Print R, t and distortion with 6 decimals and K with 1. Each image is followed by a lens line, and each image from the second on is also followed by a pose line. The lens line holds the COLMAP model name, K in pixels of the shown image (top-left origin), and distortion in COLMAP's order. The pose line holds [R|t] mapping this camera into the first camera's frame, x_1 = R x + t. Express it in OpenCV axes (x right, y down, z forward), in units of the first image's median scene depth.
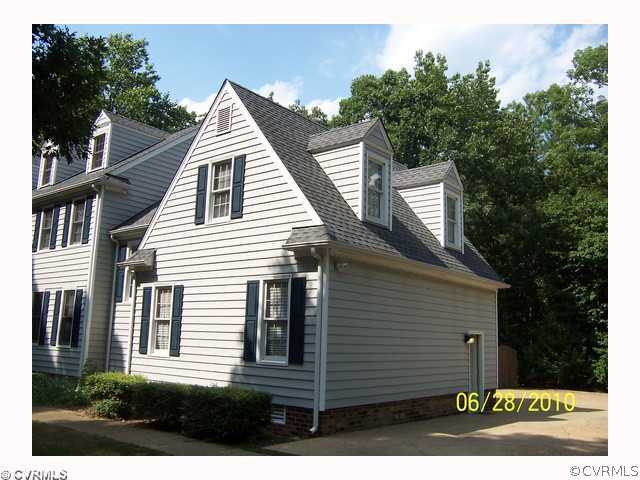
lens RADIAL K [[567.3, 0, 319.9], [0, 567.3, 236.7], [0, 0, 1]] dist [-0.047044, 0.018803]
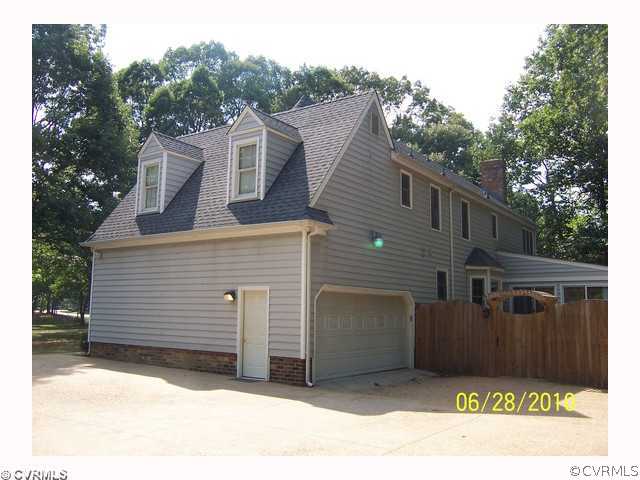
lens RADIAL K [[567.3, 0, 319.4], [0, 567.3, 239.8], [0, 0, 1]] dist [-0.047044, 0.018803]
pose [[0.065533, -0.171885, -0.982935, 1.457641], [0.151059, 0.975409, -0.160497, 0.318983], [0.986350, -0.137963, 0.089886, 1.303652]]
